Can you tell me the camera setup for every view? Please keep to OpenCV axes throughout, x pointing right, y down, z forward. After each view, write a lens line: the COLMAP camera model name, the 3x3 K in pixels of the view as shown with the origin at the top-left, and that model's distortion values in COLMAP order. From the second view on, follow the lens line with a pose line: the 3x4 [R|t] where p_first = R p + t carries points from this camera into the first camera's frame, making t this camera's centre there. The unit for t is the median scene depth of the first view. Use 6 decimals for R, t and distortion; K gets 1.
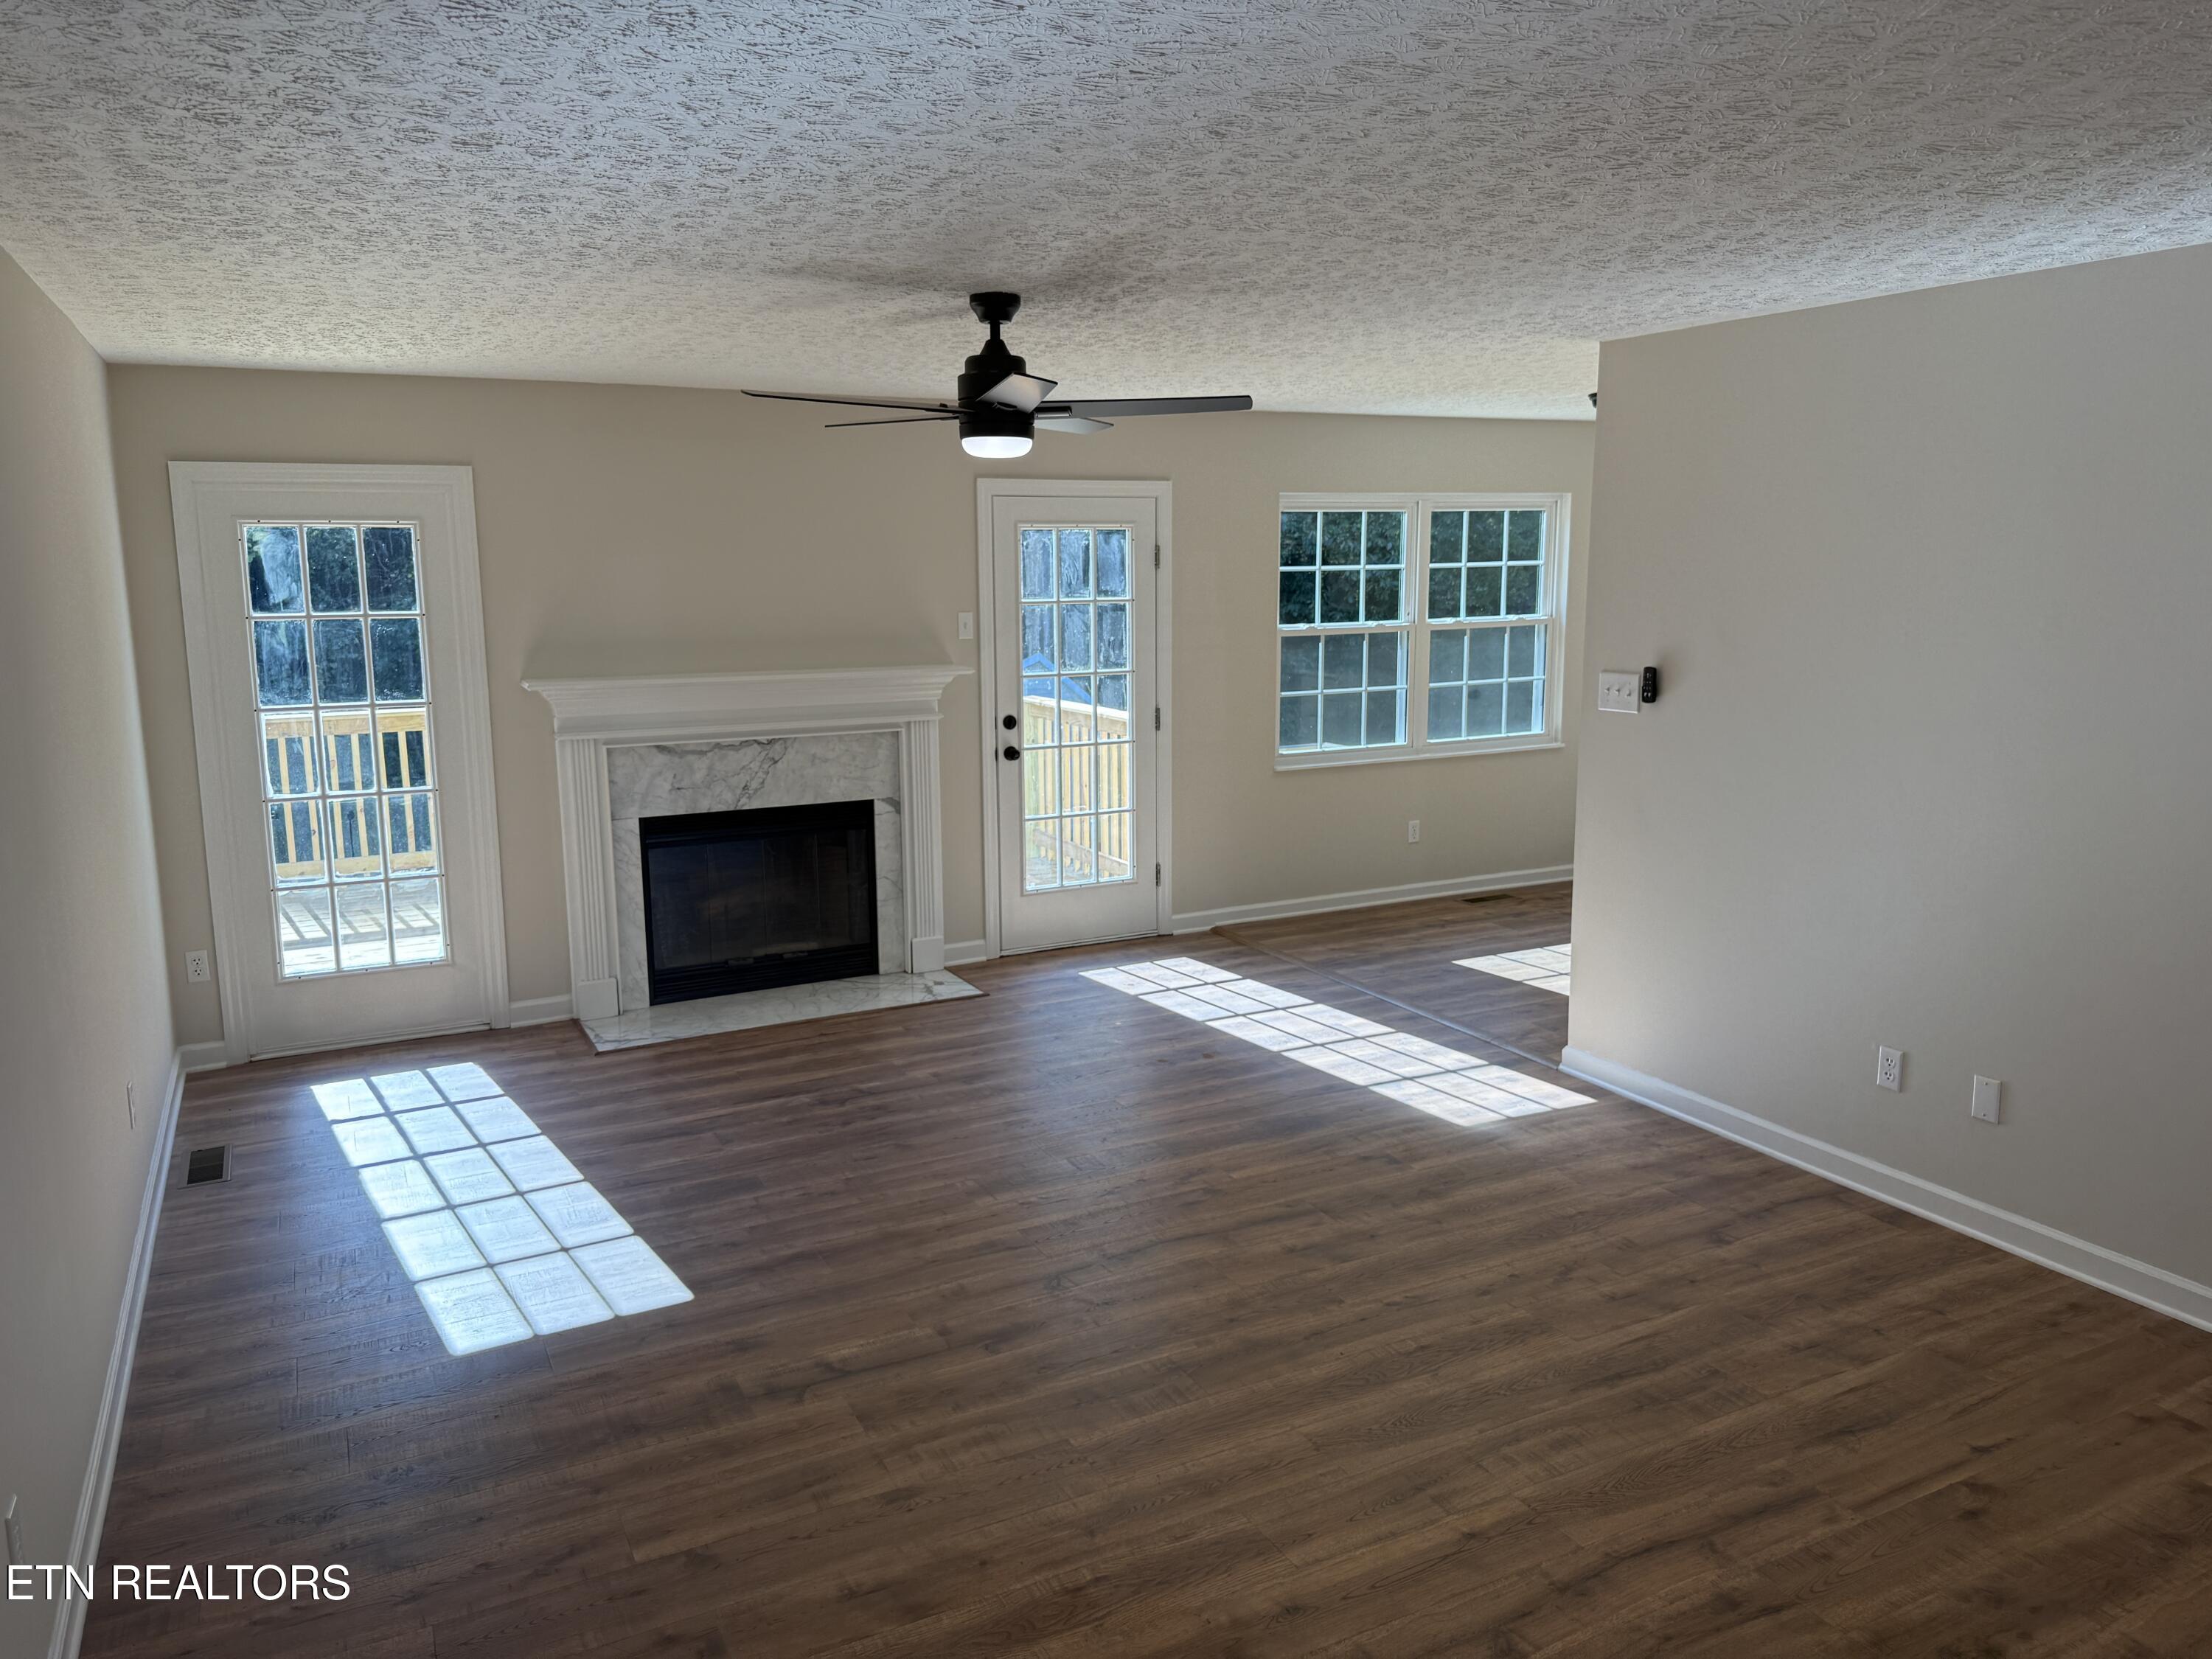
lens RADIAL K [[1562.4, 0, 1106.0], [0, 1562.4, 829.5], [0, 0, 1]] dist [0.097938, -0.148989]
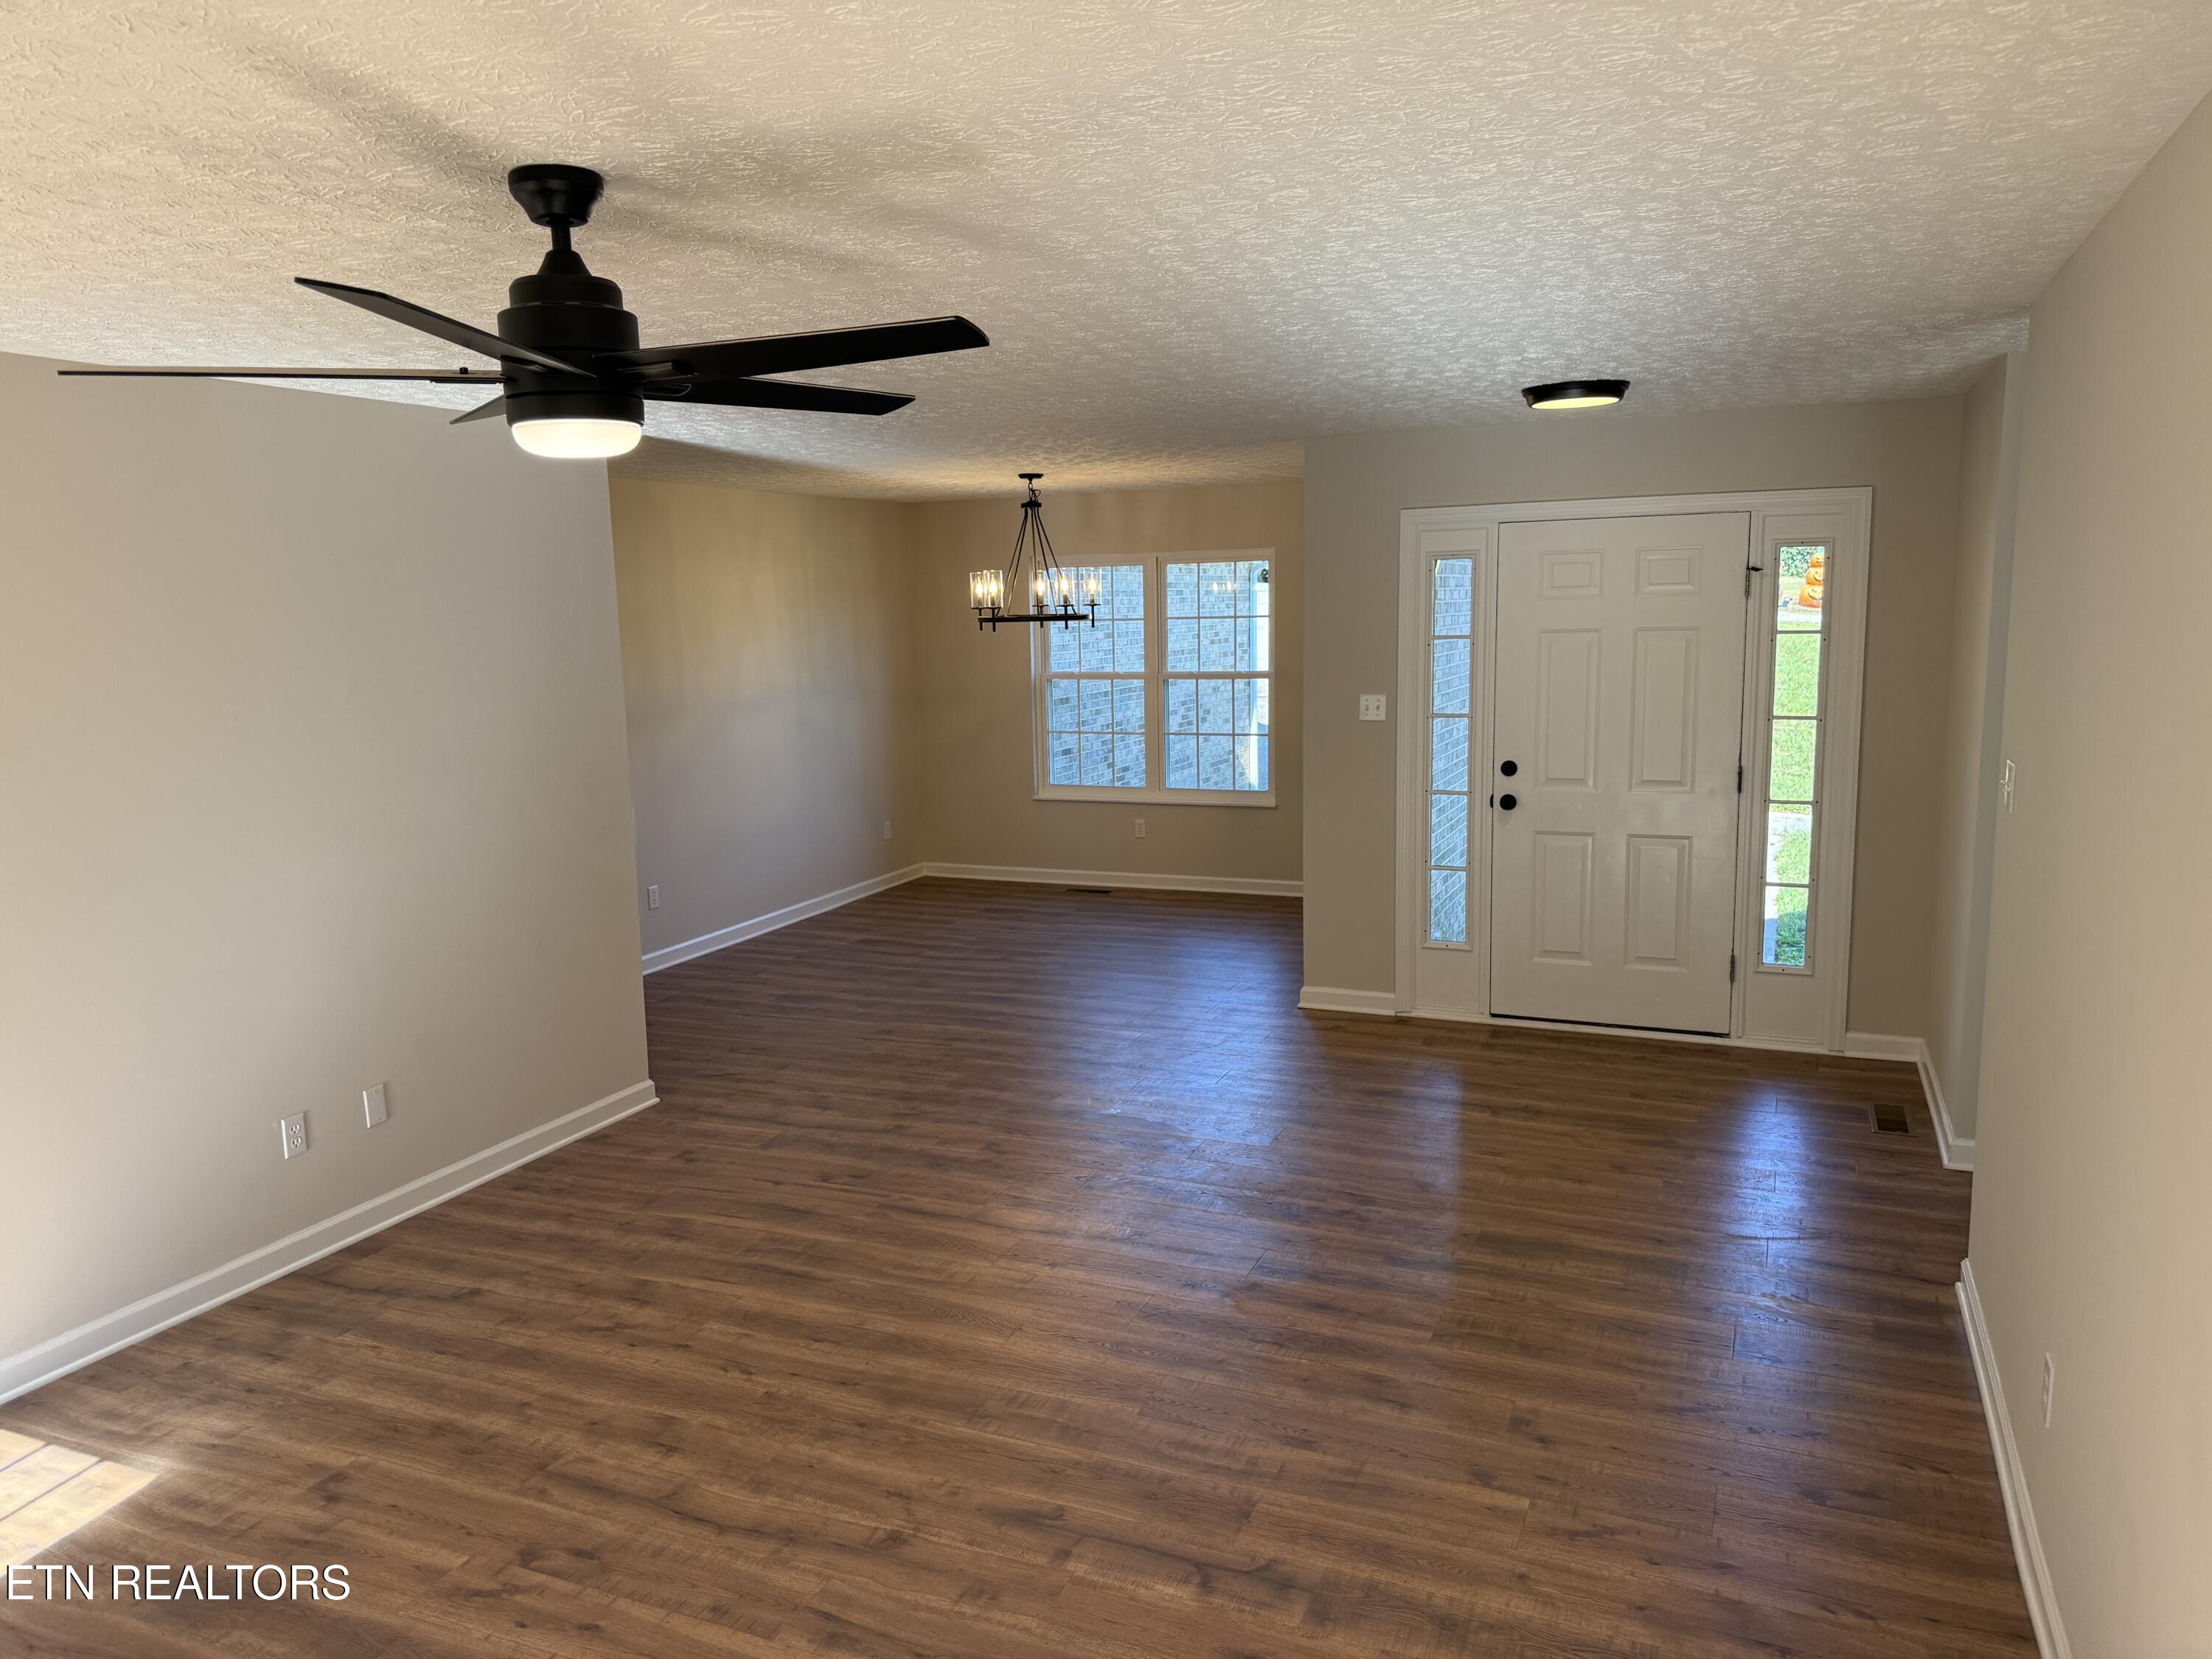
lens RADIAL K [[1562.4, 0, 1106.0], [0, 1562.4, 829.5], [0, 0, 1]] dist [0.097938, -0.148989]
pose [[-0.636243, -0.089461, 0.766284, -0.643612], [0.162910, 0.955278, 0.246788, -0.217952], [-0.754093, 0.281852, -0.593215, 1.228866]]
